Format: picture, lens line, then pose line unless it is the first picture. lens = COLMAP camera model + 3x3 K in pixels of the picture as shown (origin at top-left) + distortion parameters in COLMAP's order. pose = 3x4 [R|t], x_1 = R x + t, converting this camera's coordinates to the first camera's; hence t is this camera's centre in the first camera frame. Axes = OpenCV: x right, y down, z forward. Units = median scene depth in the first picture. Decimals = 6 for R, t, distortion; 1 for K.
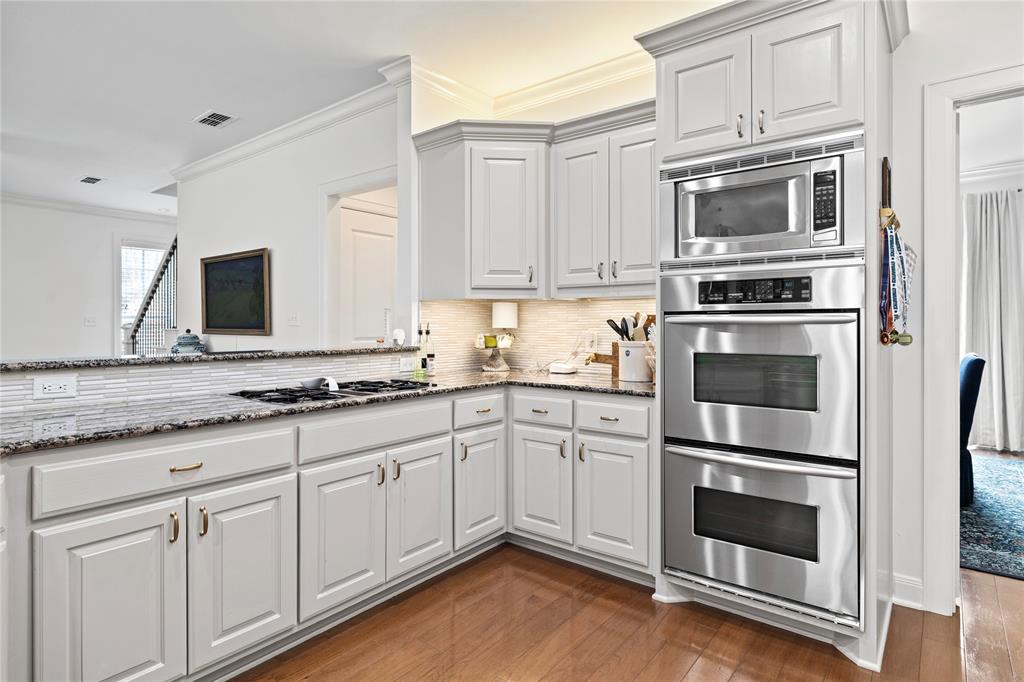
lens RADIAL K [[552.2, 0, 504.8], [0, 552.2, 322.2], [0, 0, 1]] dist [-0.004349, -0.000381]
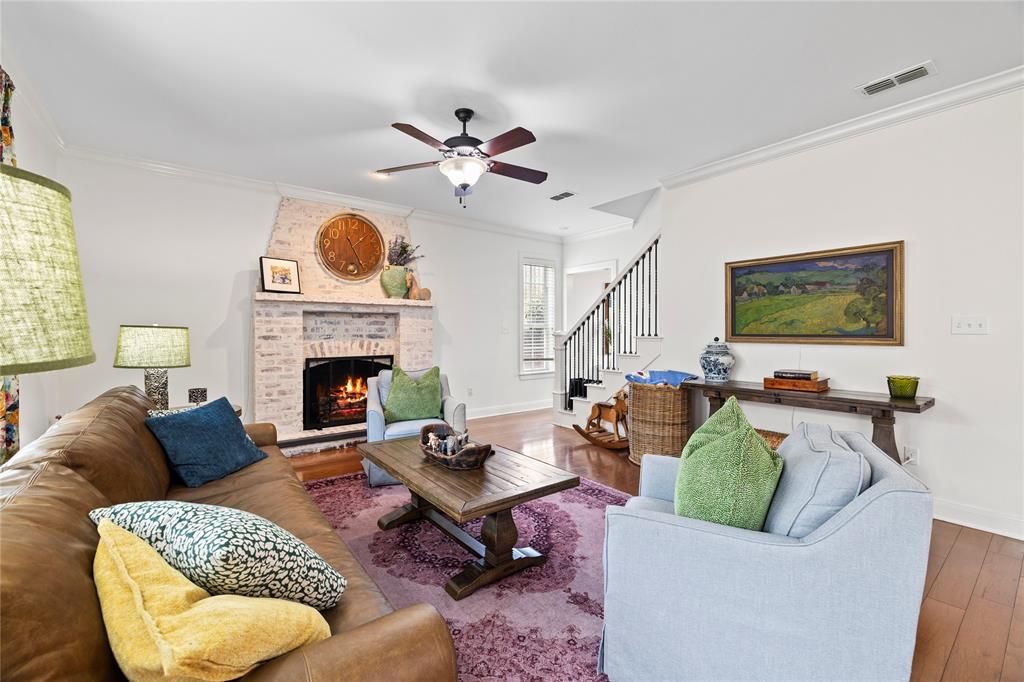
lens RADIAL K [[435.6, 0, 512.9], [0, 435.6, 336.2], [0, 0, 1]] dist [0.001375, 0.000149]
pose [[0.972345, 0.003394, -0.233525, -0.737681], [-0.000463, 0.999920, 0.012605, 0.001780], [0.233549, -0.012148, 0.972269, 0.189548]]
